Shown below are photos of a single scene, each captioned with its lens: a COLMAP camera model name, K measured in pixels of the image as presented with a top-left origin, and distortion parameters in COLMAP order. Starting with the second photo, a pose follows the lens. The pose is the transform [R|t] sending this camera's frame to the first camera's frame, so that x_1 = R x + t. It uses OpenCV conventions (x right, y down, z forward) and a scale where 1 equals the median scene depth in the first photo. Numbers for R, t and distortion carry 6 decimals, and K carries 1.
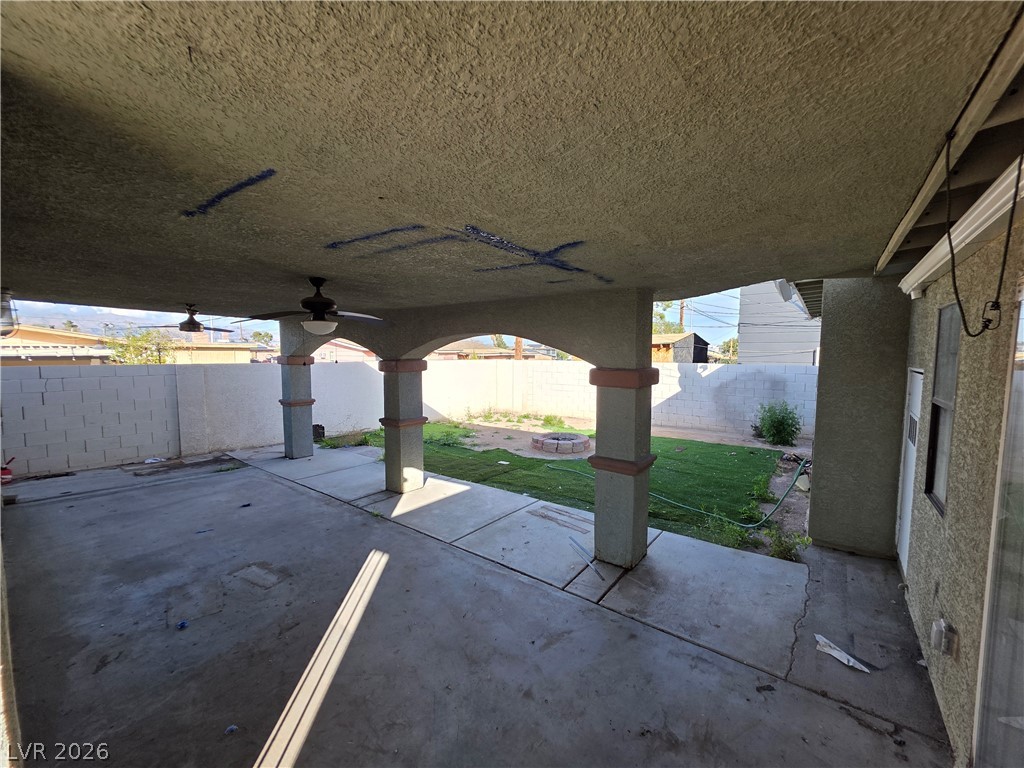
lens RADIAL K [[409.3, 0, 510.9], [0, 409.3, 383.6], [0, 0, 1]] dist [0.002634, -0.000955]
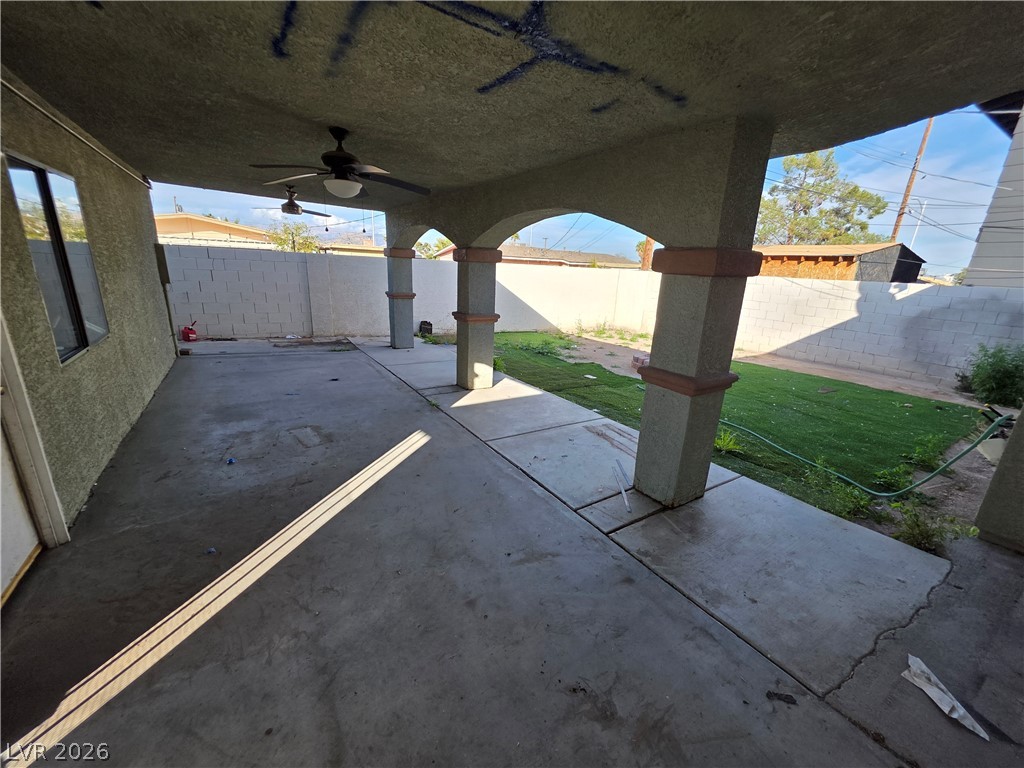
lens RADIAL K [[409.3, 0, 512.3], [0, 409.3, 384.8], [0, 0, 1]] dist [0.002634, -0.000955]
pose [[0.940418, 0.132698, -0.313056, 0.198064], [-0.068996, 0.976021, 0.206452, 0.063641], [0.332946, -0.172552, 0.927024, 0.170201]]
